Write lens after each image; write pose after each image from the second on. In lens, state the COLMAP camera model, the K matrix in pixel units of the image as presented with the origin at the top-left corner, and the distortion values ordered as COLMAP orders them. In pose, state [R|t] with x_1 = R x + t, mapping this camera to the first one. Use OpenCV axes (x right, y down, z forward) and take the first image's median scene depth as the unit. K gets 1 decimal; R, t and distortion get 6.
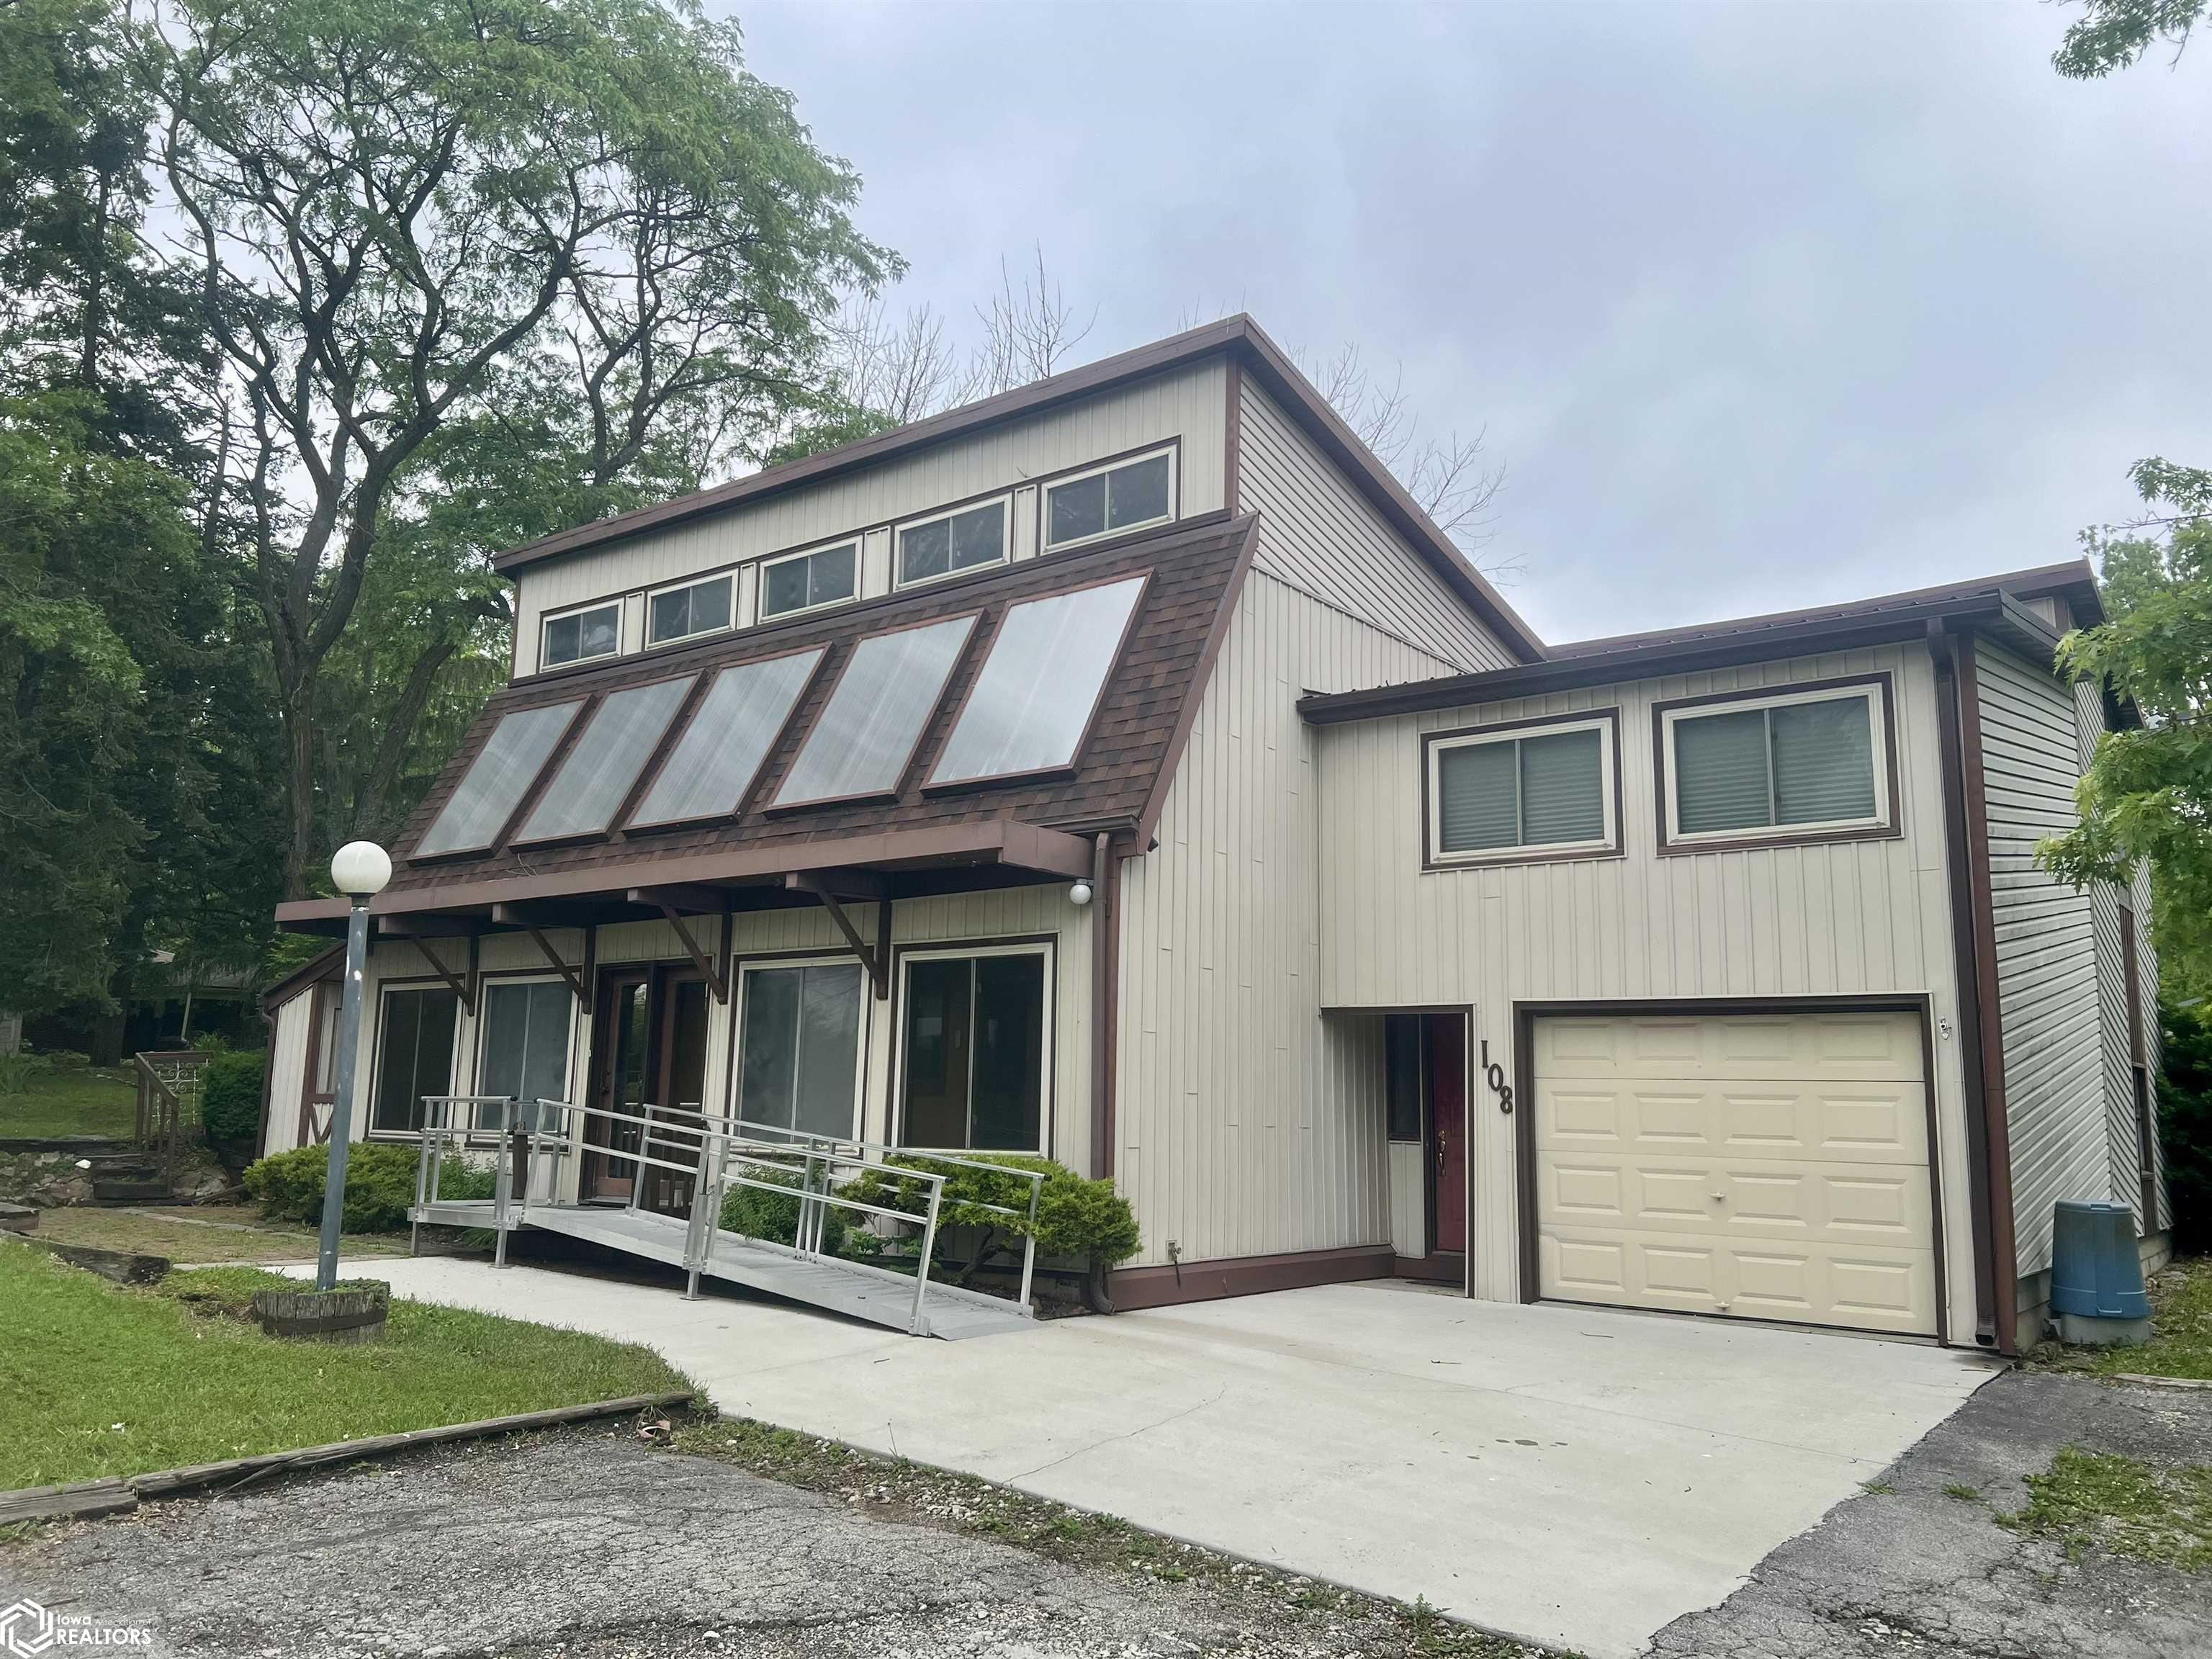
lens RADIAL K [[1669.6, 0, 1106.0], [0, 1669.6, 829.5], [0, 0, 1]] dist [0.059099, -0.001806]
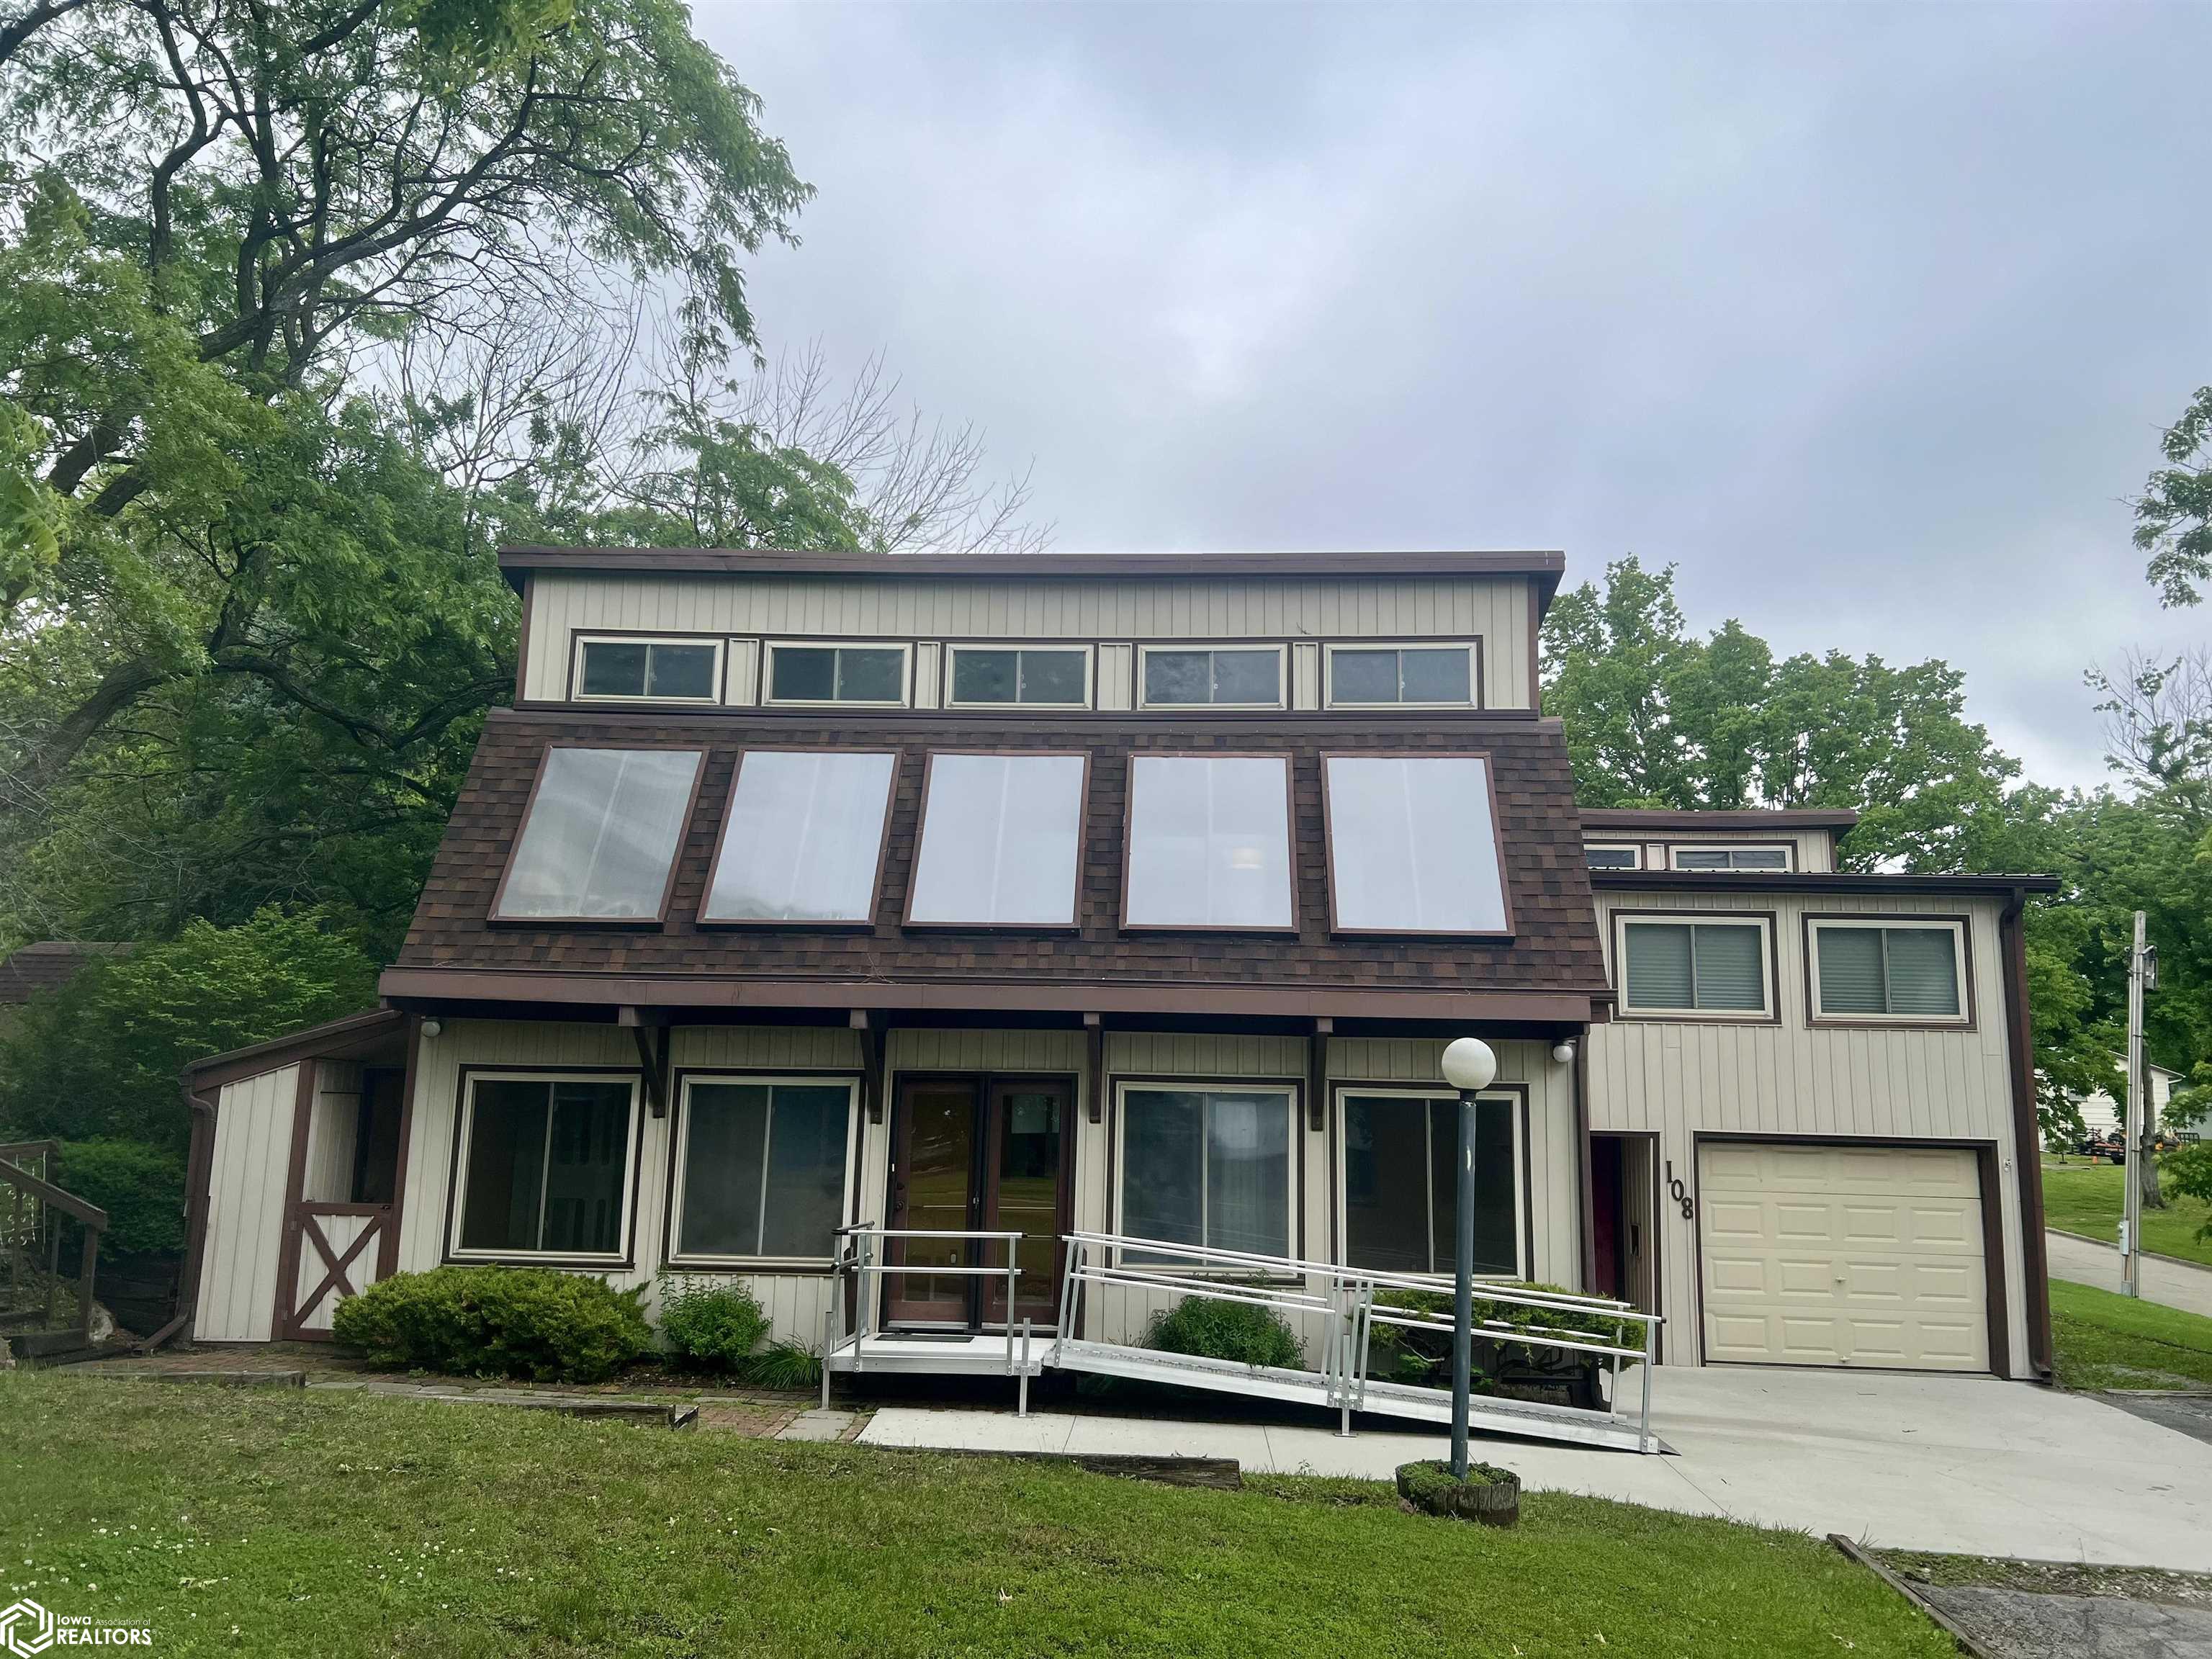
lens RADIAL K [[1669.6, 0, 1106.0], [0, 1669.6, 829.5], [0, 0, 1]] dist [0.059099, -0.001806]
pose [[0.816375, 0.094016, 0.569819, -0.895074], [-0.100255, 0.994751, -0.020492, -0.056609], [-0.568754, -0.040398, 0.821515, 0.205127]]
